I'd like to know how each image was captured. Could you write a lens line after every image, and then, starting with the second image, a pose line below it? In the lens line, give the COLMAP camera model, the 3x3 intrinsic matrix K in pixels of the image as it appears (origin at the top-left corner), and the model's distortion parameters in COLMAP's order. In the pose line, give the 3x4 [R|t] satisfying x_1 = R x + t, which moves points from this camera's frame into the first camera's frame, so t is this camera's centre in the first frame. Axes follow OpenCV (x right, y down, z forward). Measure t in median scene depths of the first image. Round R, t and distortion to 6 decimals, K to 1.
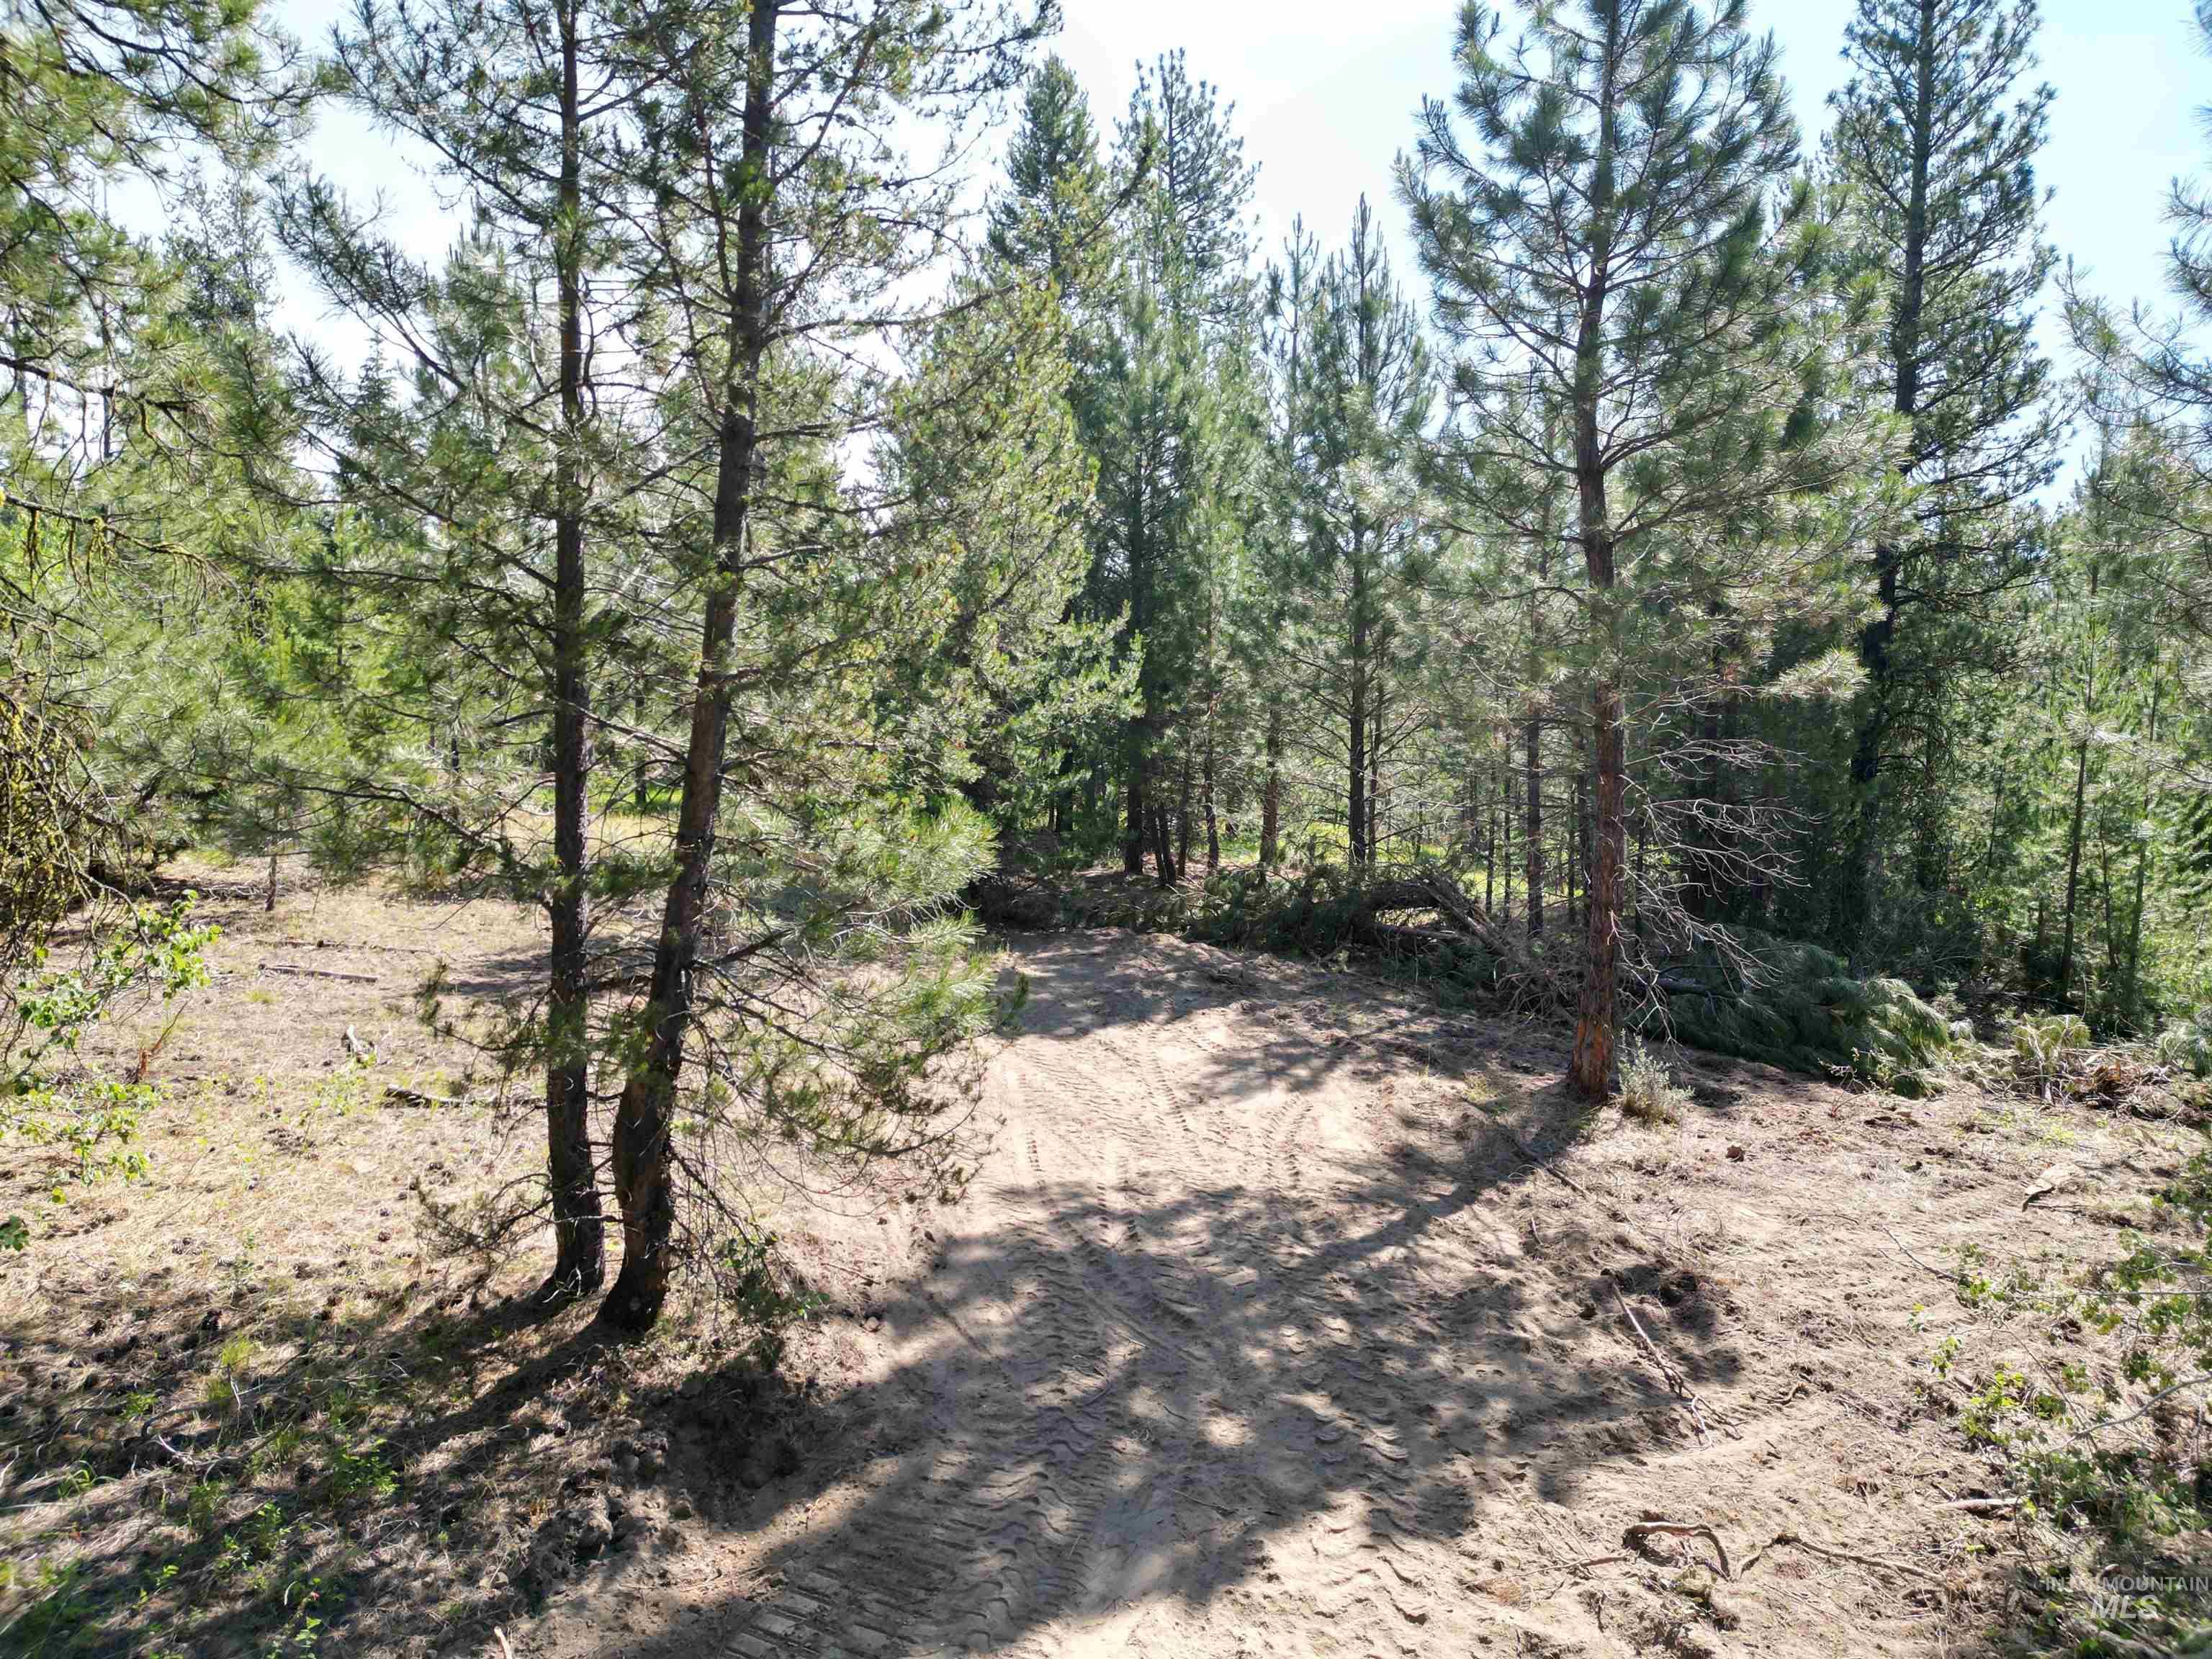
lens RADIAL K [[1547.6, 0, 1087.8], [0, 1547.6, 807.7], [0, 0, 1]] dist [0.055397, -0.046255]
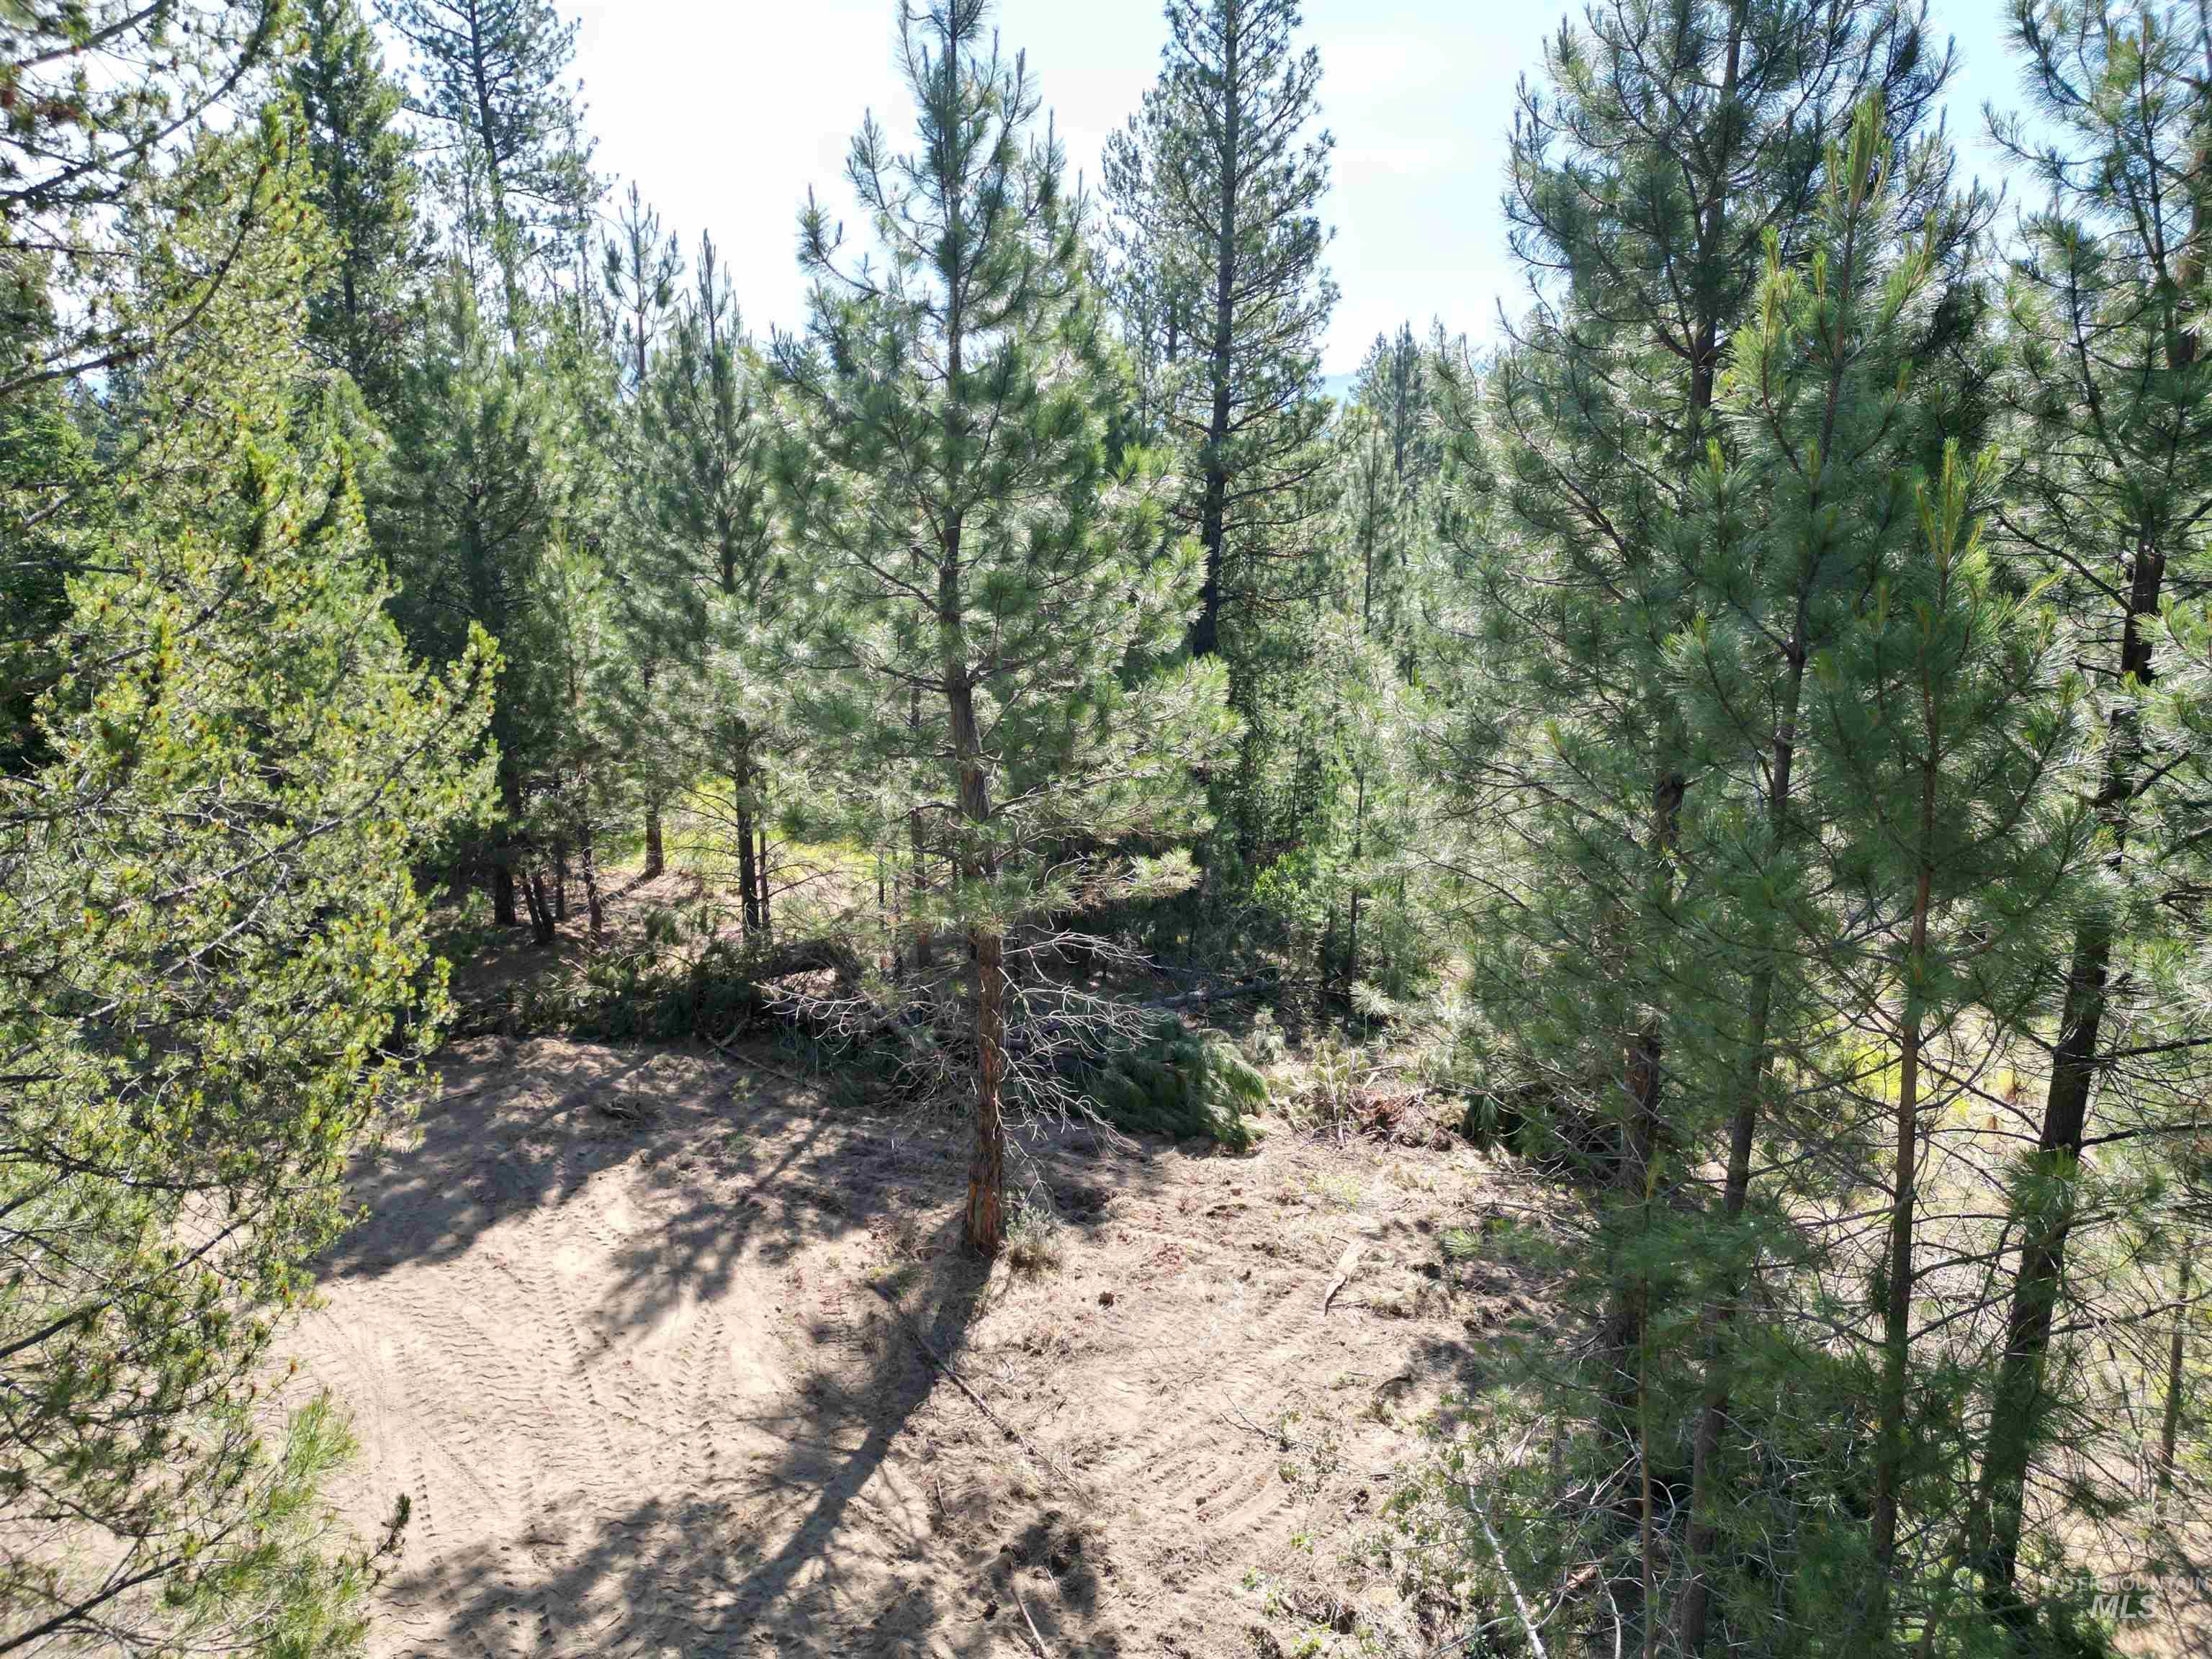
lens RADIAL K [[1547.6, 0, 1111.9], [0, 1547.6, 812.9], [0, 0, 1]] dist [0.055397, -0.046255]
pose [[0.918342, -0.083916, 0.386790, 0.011543], [0.032919, 0.990073, 0.136644, -0.234290], [-0.394417, -0.112753, 0.911988, 0.013599]]
